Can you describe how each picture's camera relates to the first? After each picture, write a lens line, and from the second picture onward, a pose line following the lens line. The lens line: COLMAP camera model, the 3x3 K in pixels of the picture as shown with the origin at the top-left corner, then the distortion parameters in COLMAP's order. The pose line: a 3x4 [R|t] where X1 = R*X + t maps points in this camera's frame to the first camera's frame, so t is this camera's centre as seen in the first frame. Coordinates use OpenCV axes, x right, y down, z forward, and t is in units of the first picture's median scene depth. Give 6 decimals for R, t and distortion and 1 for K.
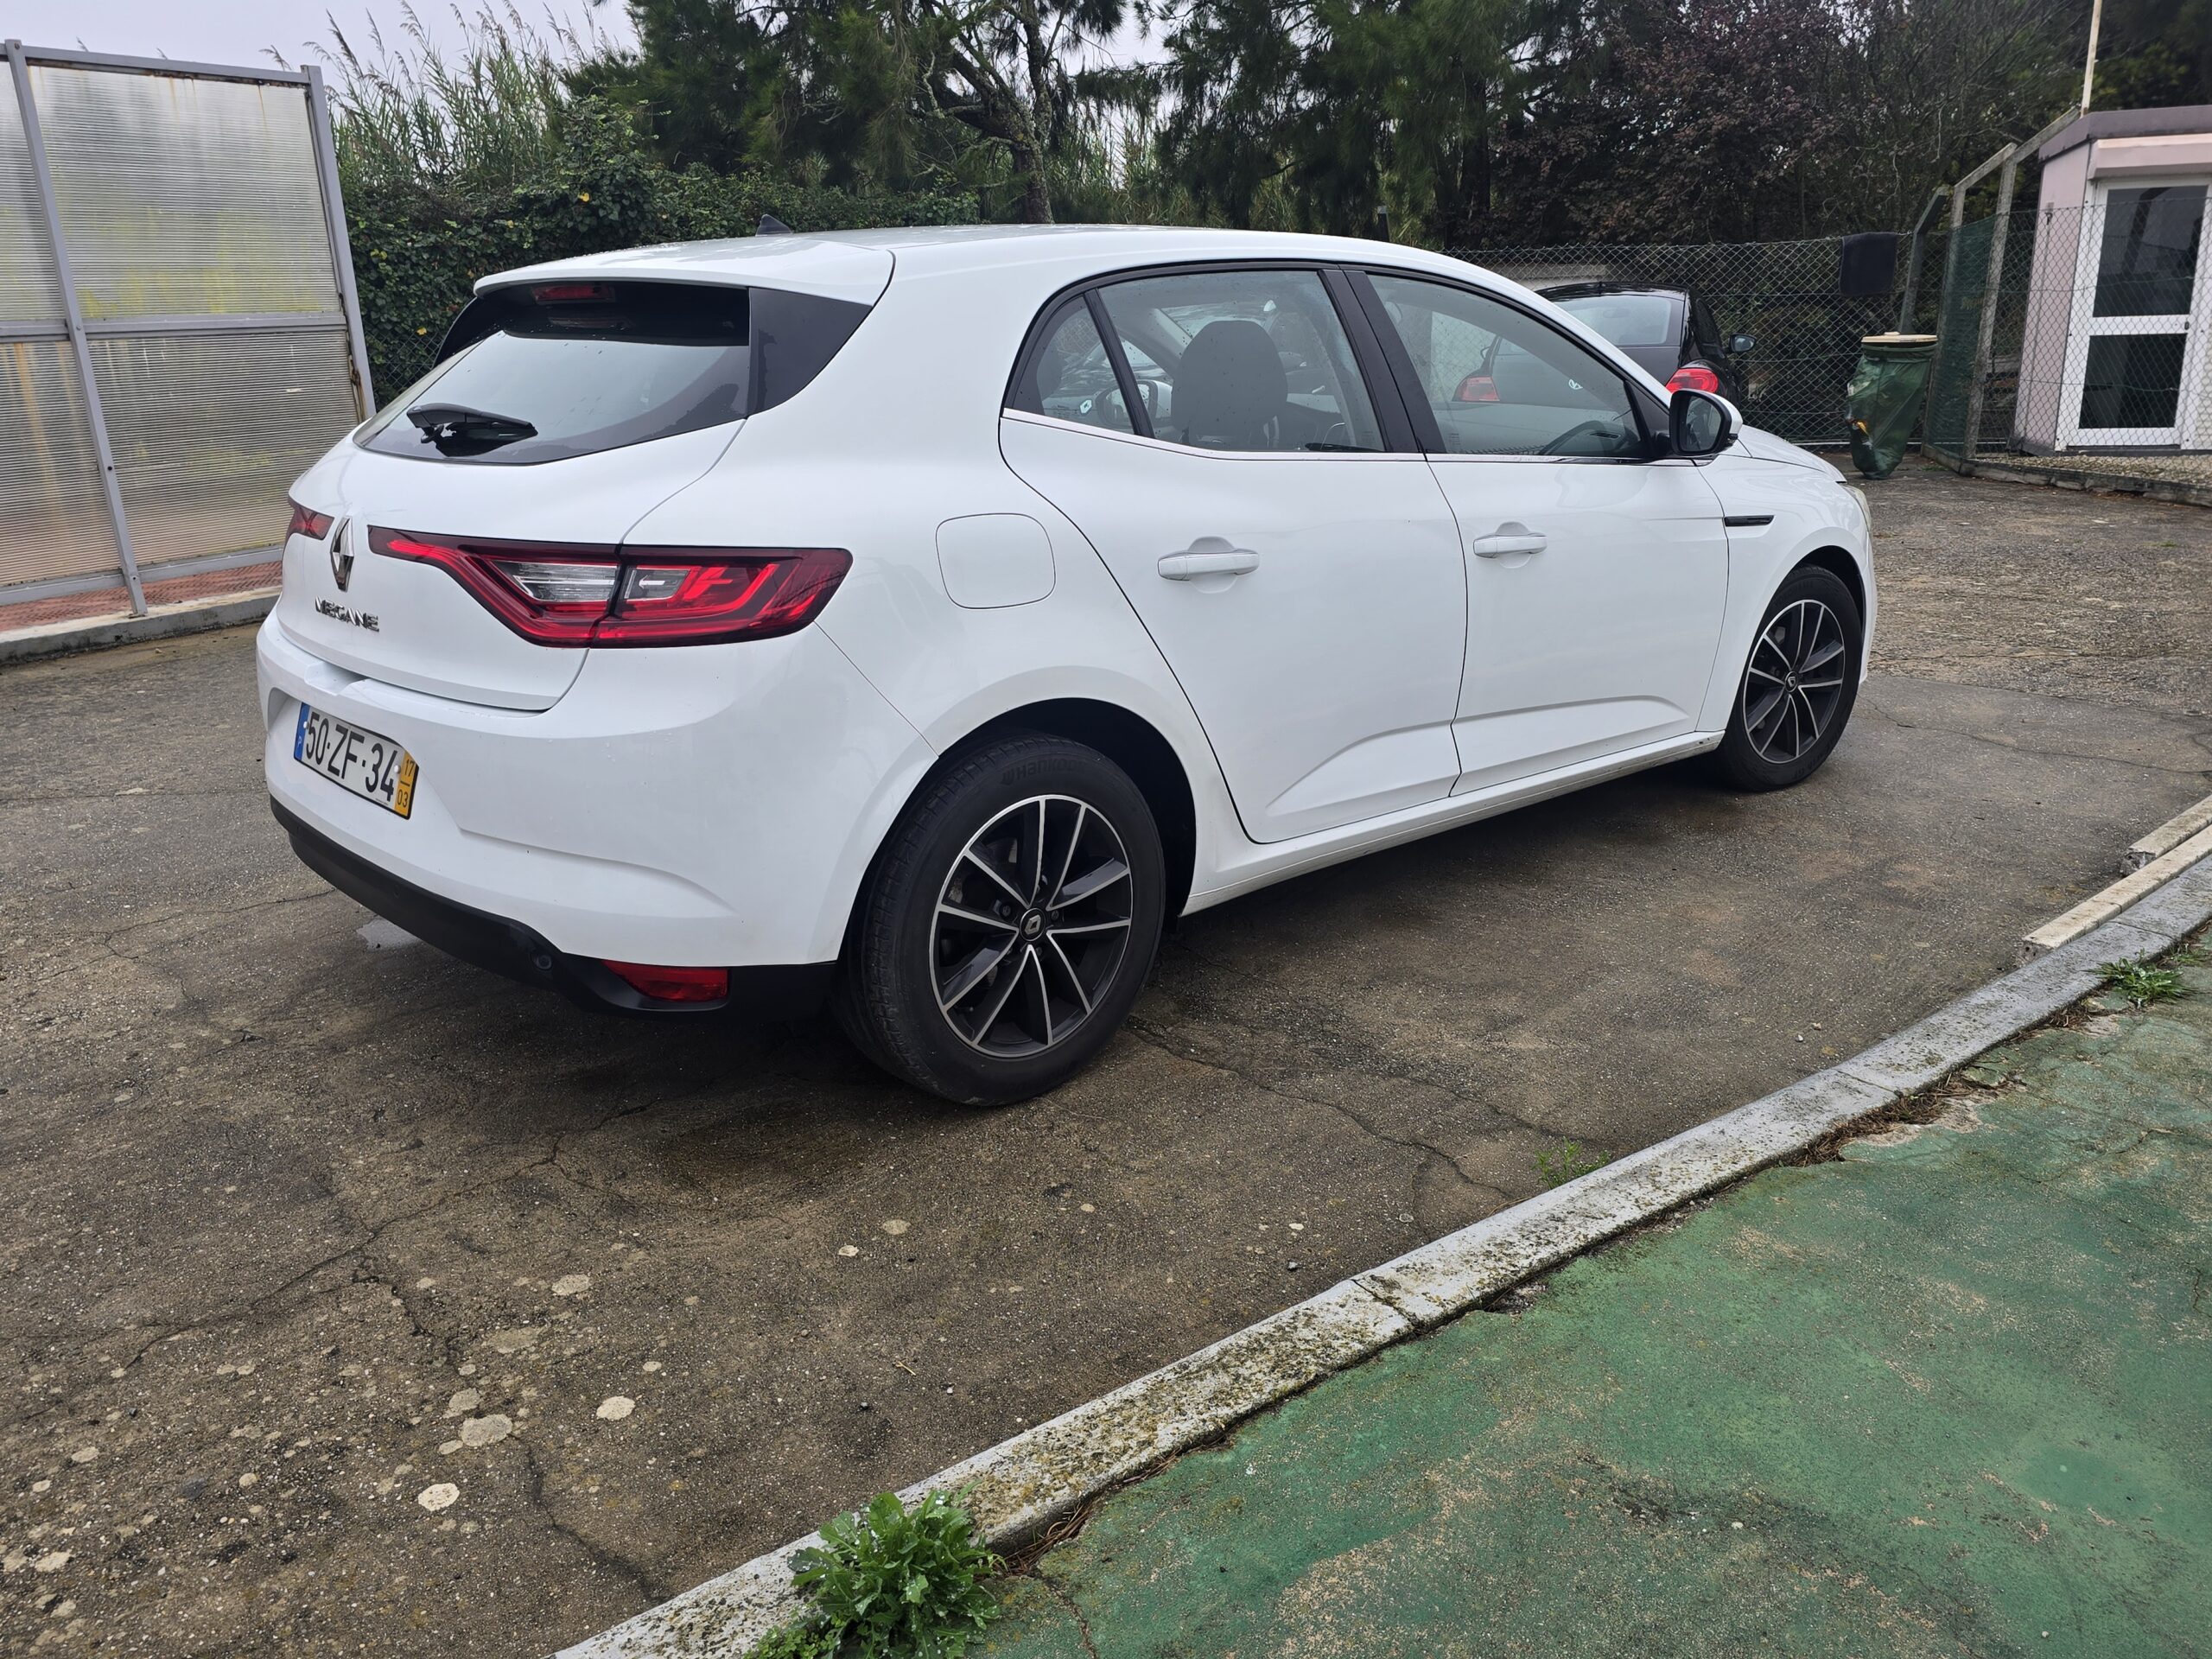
lens RADIAL K [[1662.9, 0, 1106.0], [0, 1662.9, 829.5], [0, 0, 1]] dist [0.074136, -0.072766]
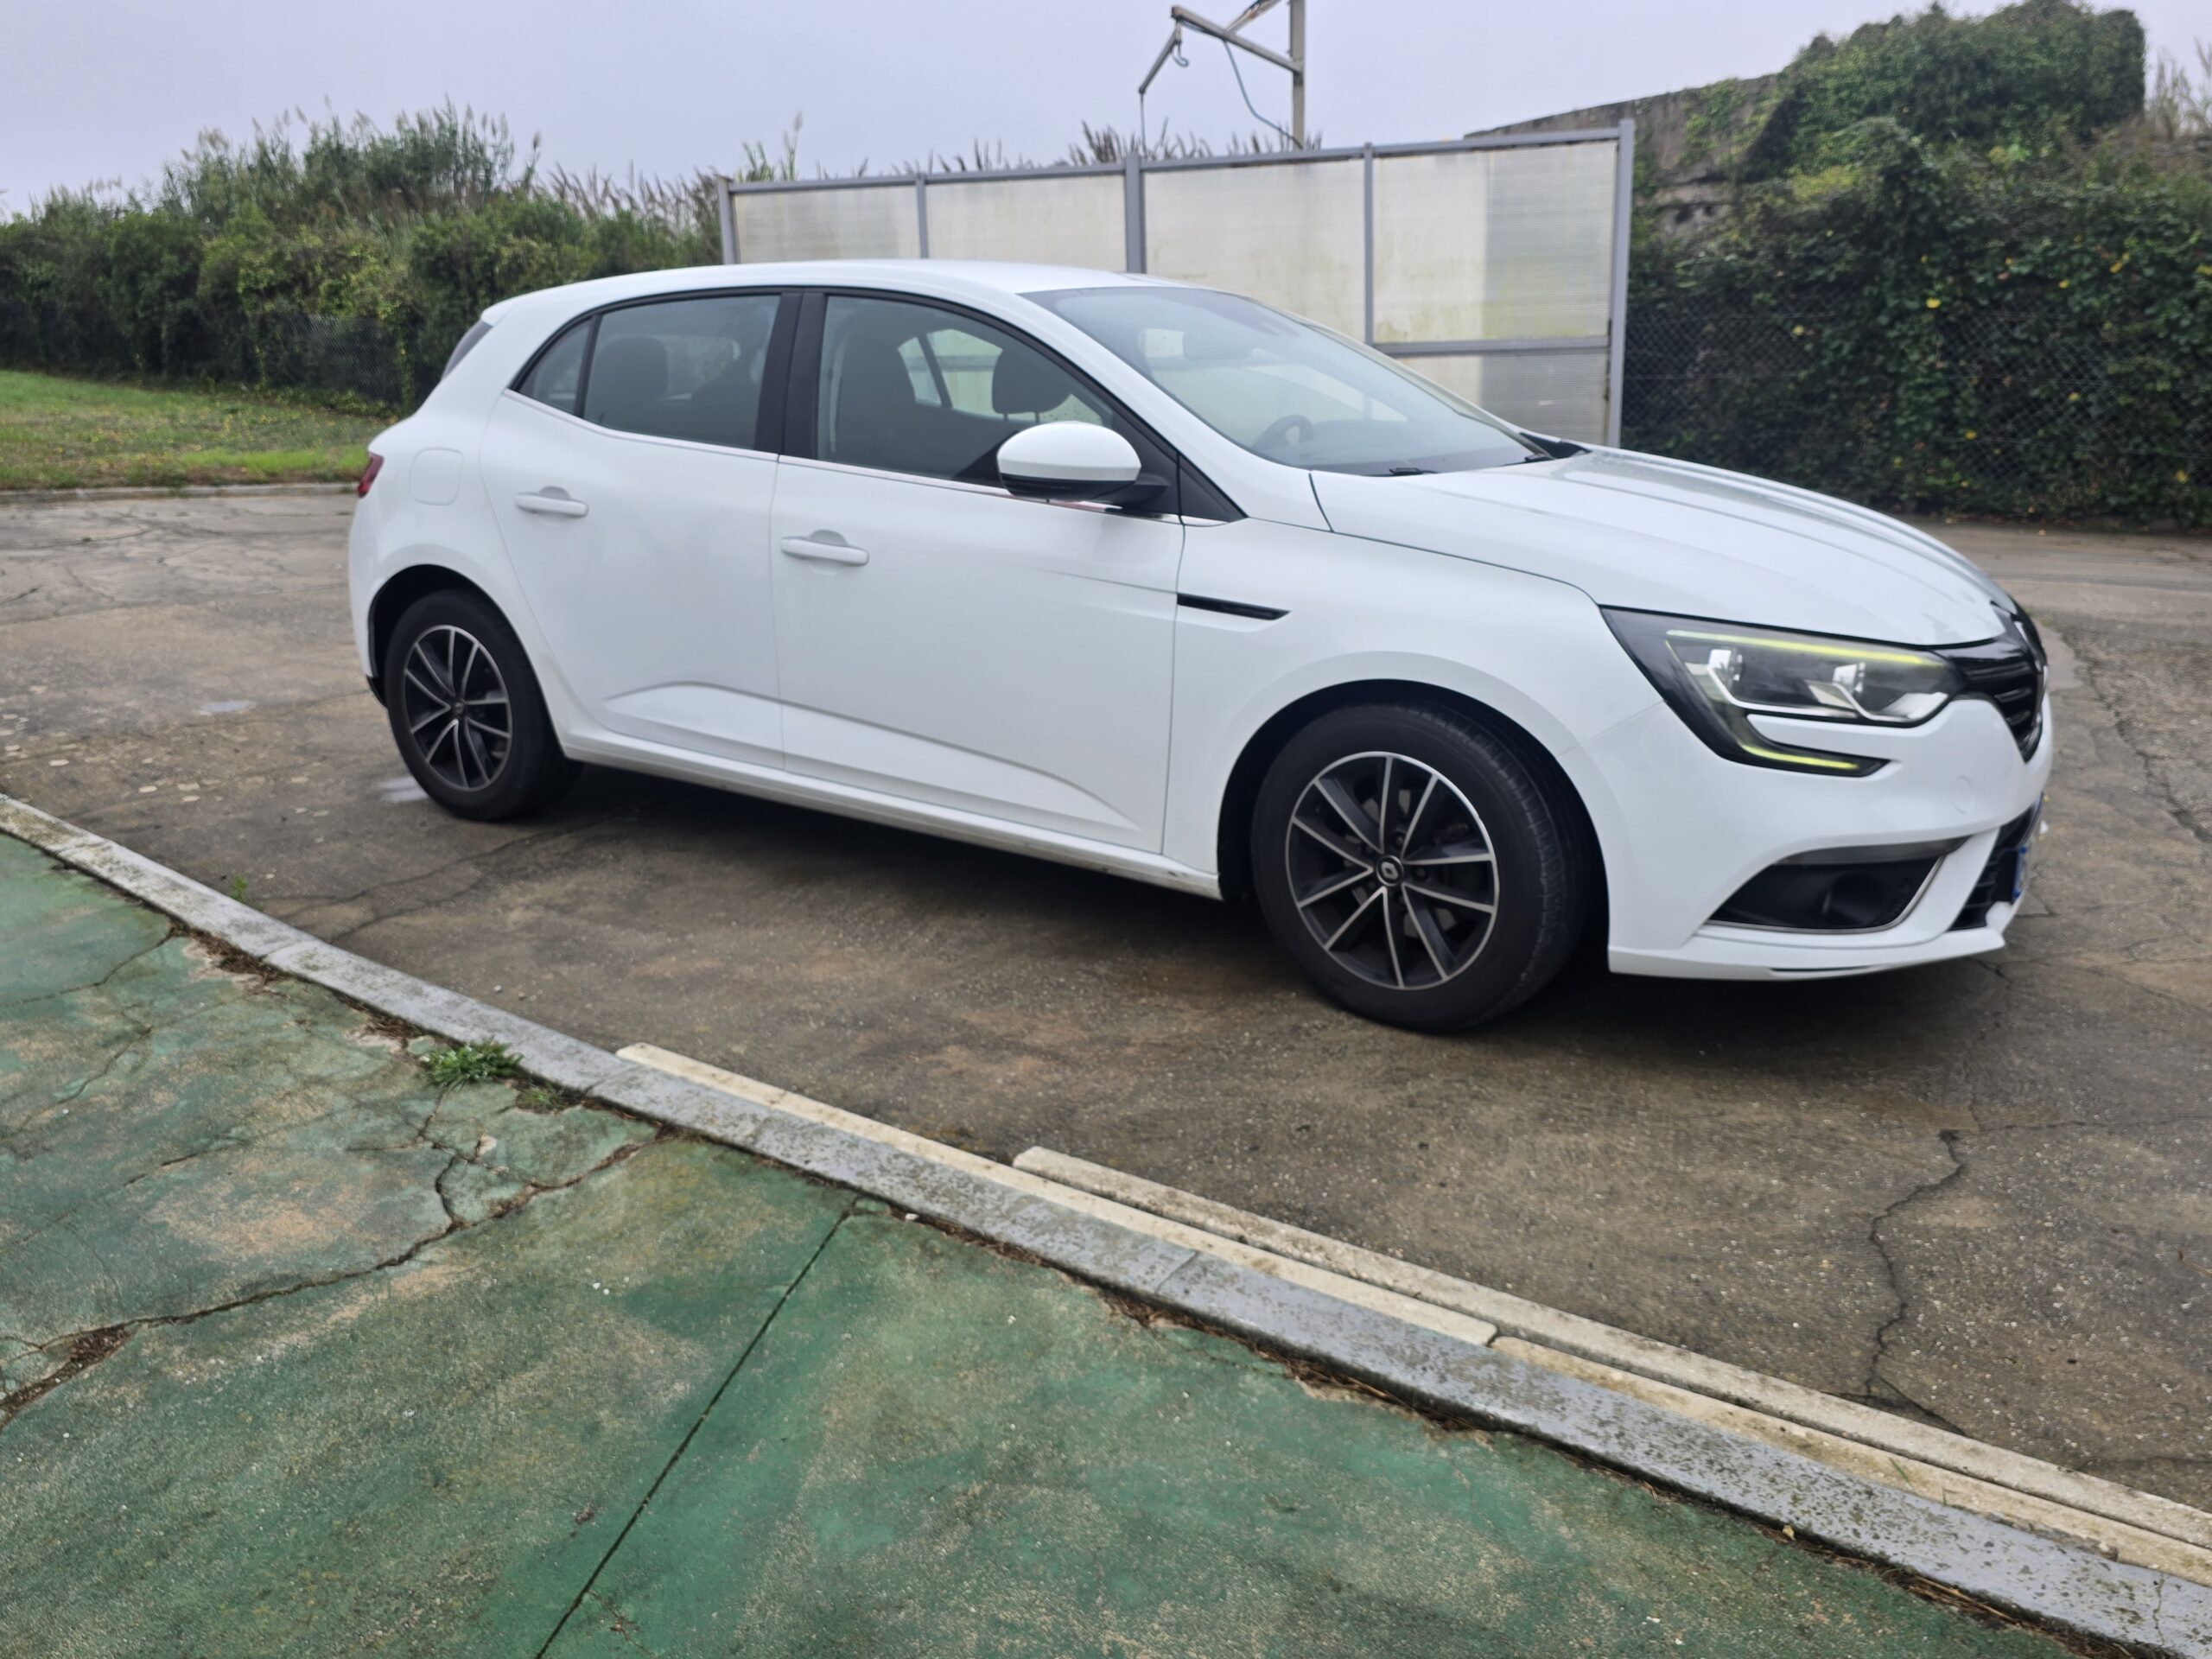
lens RADIAL K [[1672.1, 0, 1106.0], [0, 1672.1, 829.5], [0, 0, 1]] dist [0.076863, -0.102771]
pose [[0.225754, 0.270858, -0.935773, 1.543240], [-0.283652, 0.937227, 0.202848, -0.317935], [0.931975, 0.219640, 0.288412, 1.054398]]
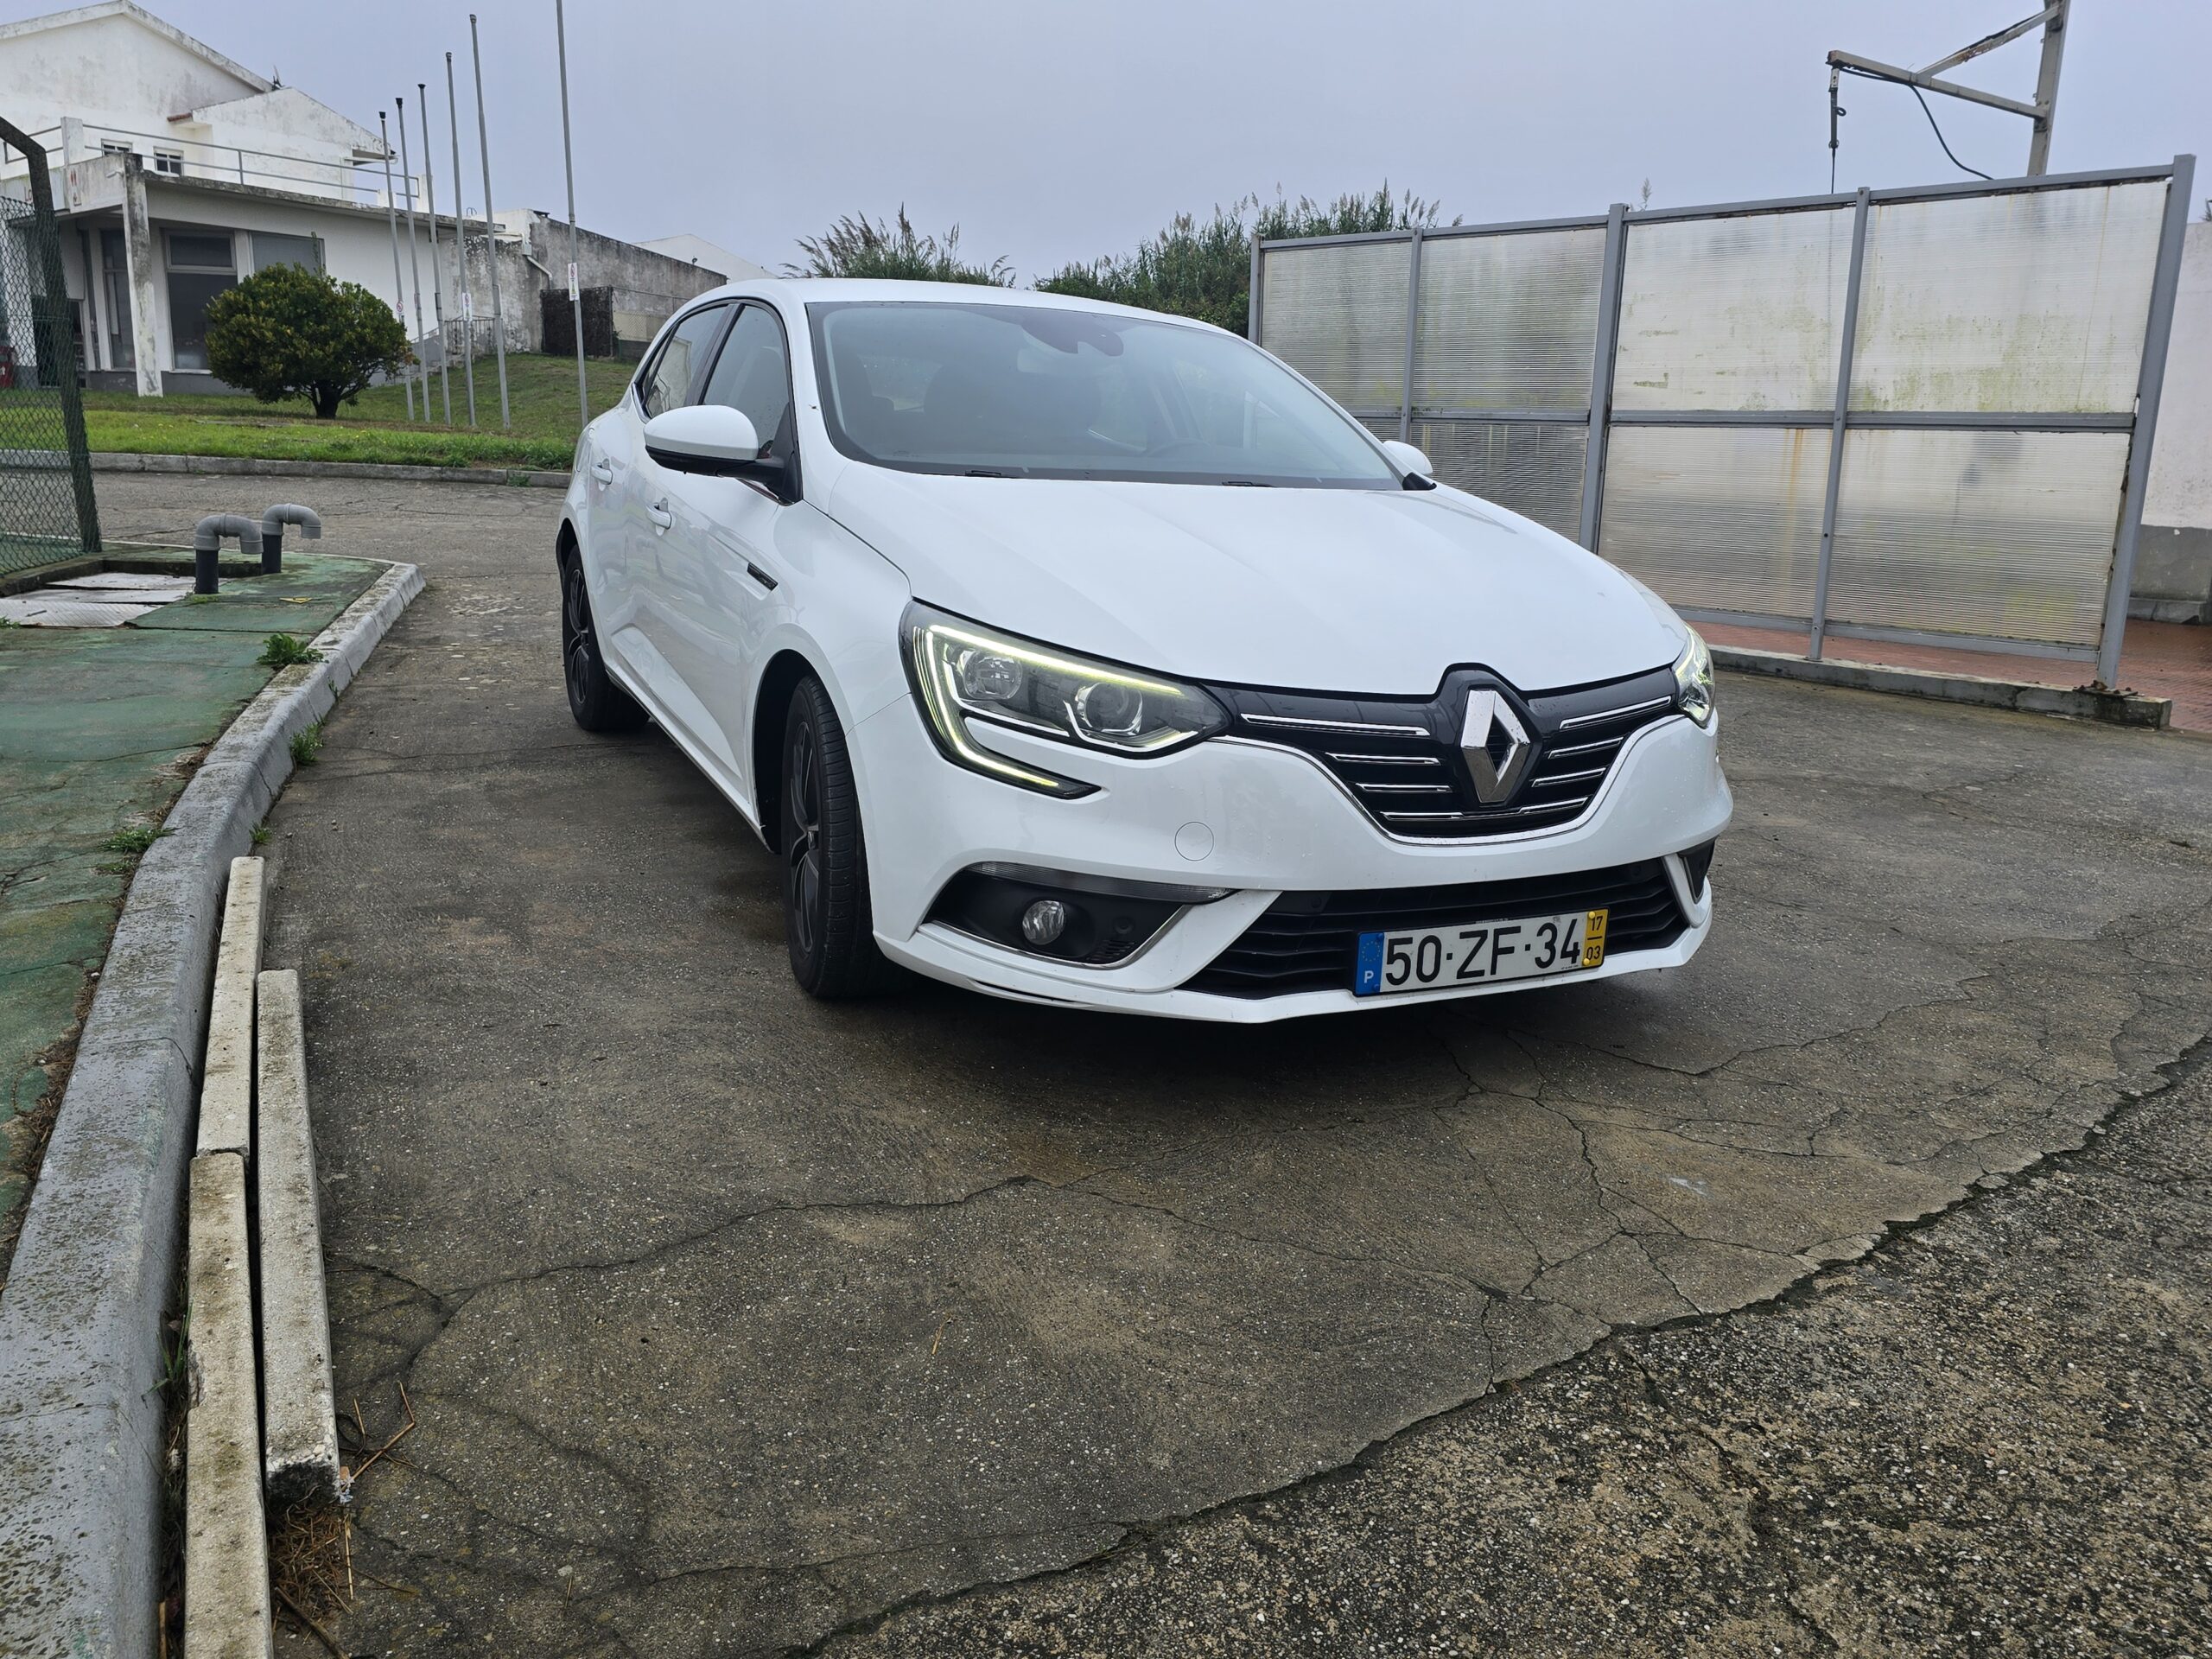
lens RADIAL K [[1662.9, 0, 1106.0], [0, 1662.9, 829.5], [0, 0, 1]] dist [0.074136, -0.072766]
pose [[-0.303686, 0.226407, -0.925481, 1.566850], [-0.322720, 0.889494, 0.323500, -0.552582], [0.896452, 0.396913, -0.197061, 1.909613]]
